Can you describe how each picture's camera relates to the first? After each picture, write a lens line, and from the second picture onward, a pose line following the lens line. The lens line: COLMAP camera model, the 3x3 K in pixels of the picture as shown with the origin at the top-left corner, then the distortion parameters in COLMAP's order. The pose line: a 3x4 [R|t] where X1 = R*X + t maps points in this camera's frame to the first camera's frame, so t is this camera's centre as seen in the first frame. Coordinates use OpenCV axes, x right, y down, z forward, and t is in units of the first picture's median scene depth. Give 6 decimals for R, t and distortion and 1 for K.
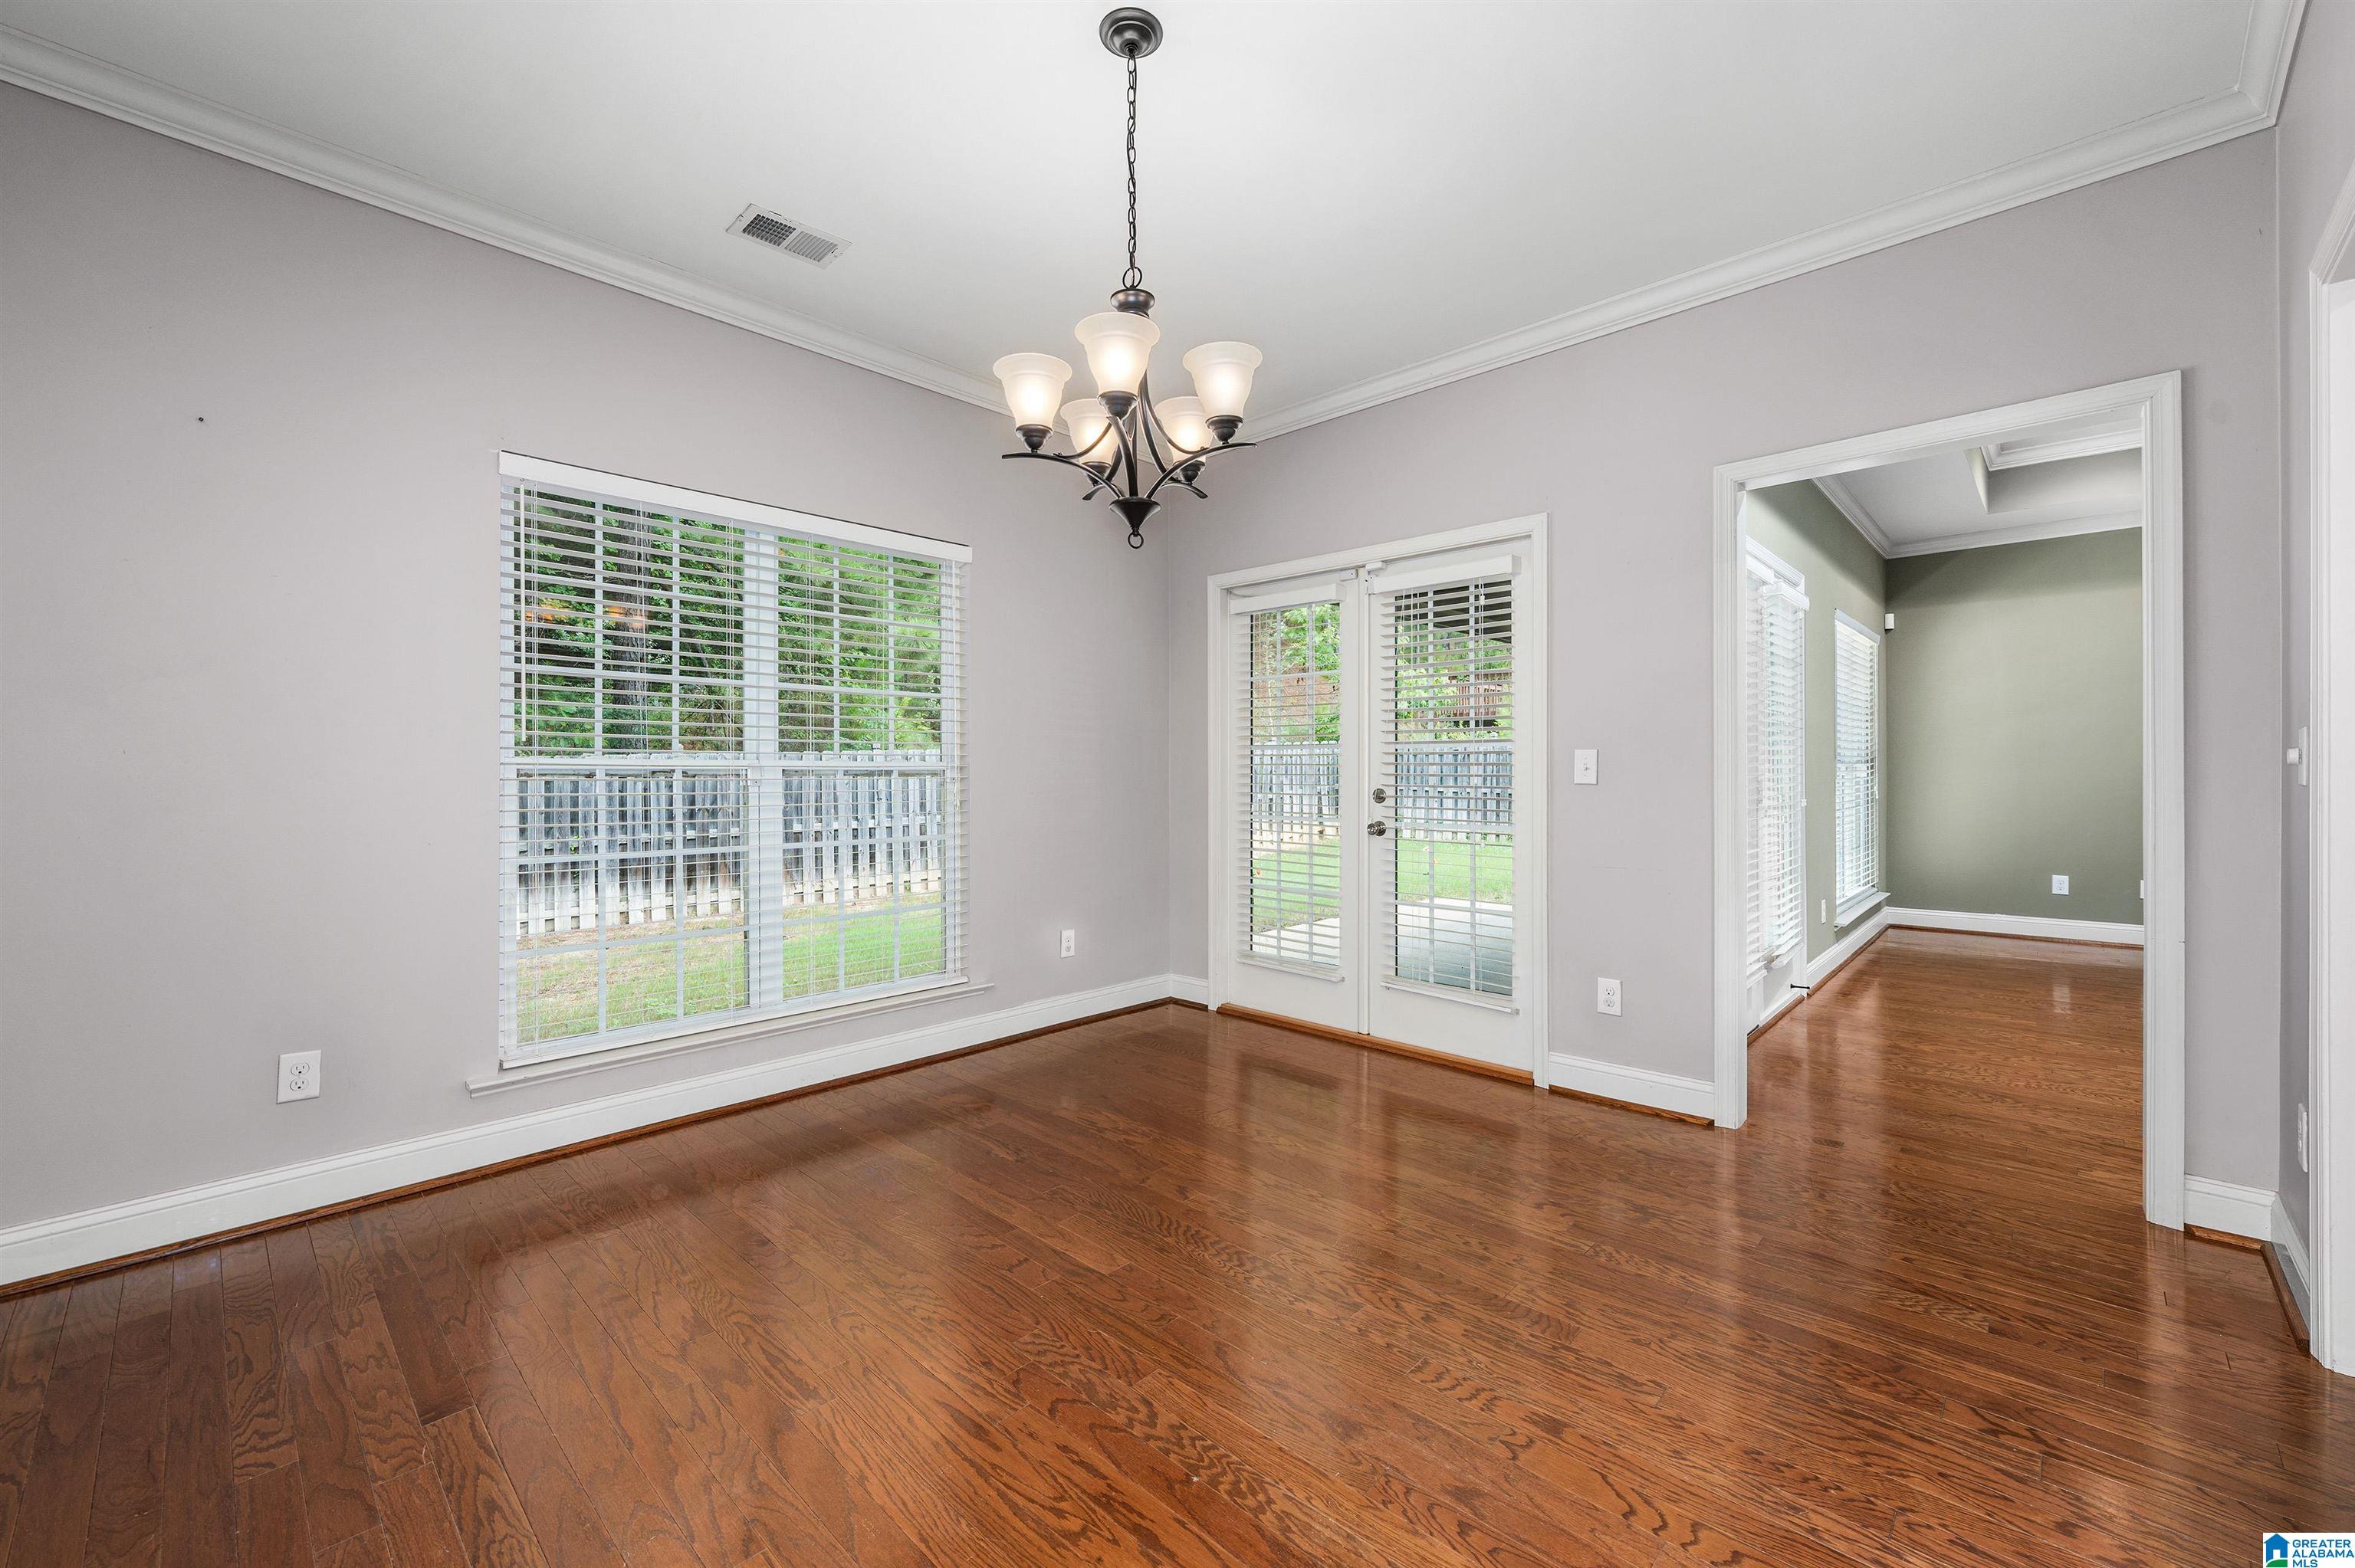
lens RADIAL K [[945.6, 0, 1181.7], [0, 945.6, 771.2], [0, 0, 1]] dist [0.000703, 0.000143]
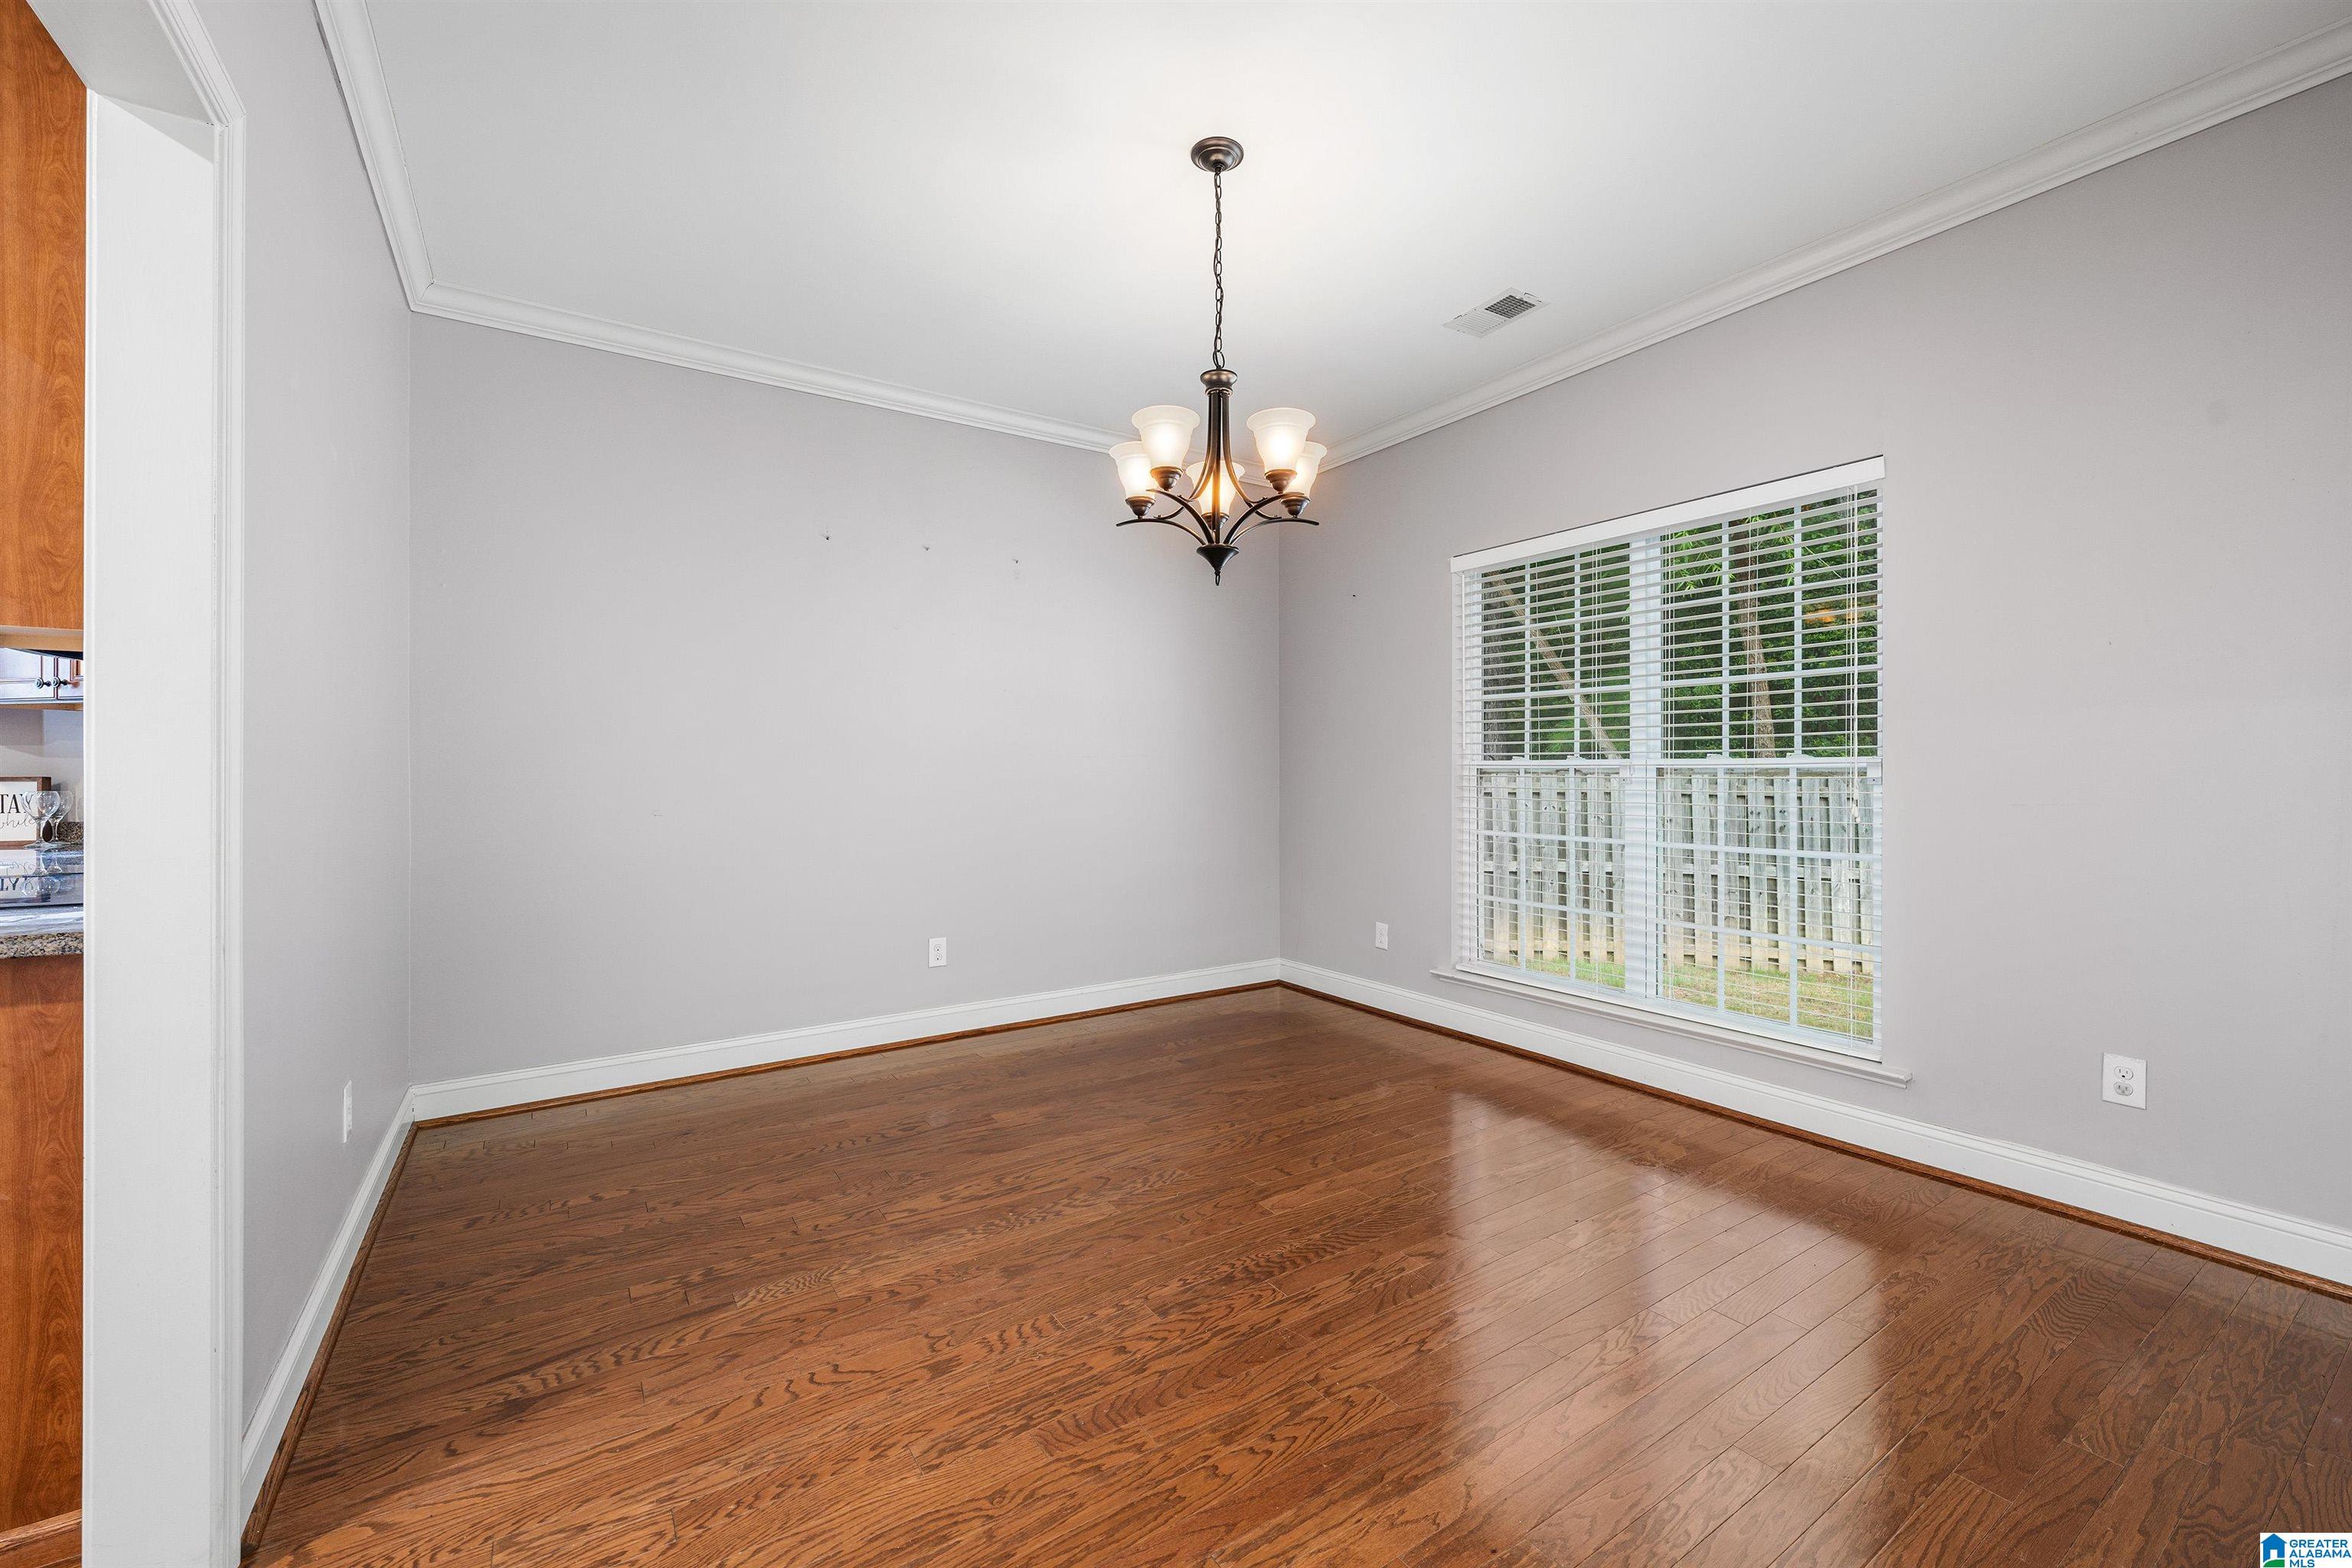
lens RADIAL K [[944.6, 0, 1180.1], [0, 944.6, 771.2], [0, 0, 1]] dist [0.000703, 0.000143]
pose [[-0.225315, -0.000888, -0.974285, 1.119552], [0.003302, 0.999993, -0.001675, 0.002838], [0.974280, -0.003595, -0.225311, 1.220361]]
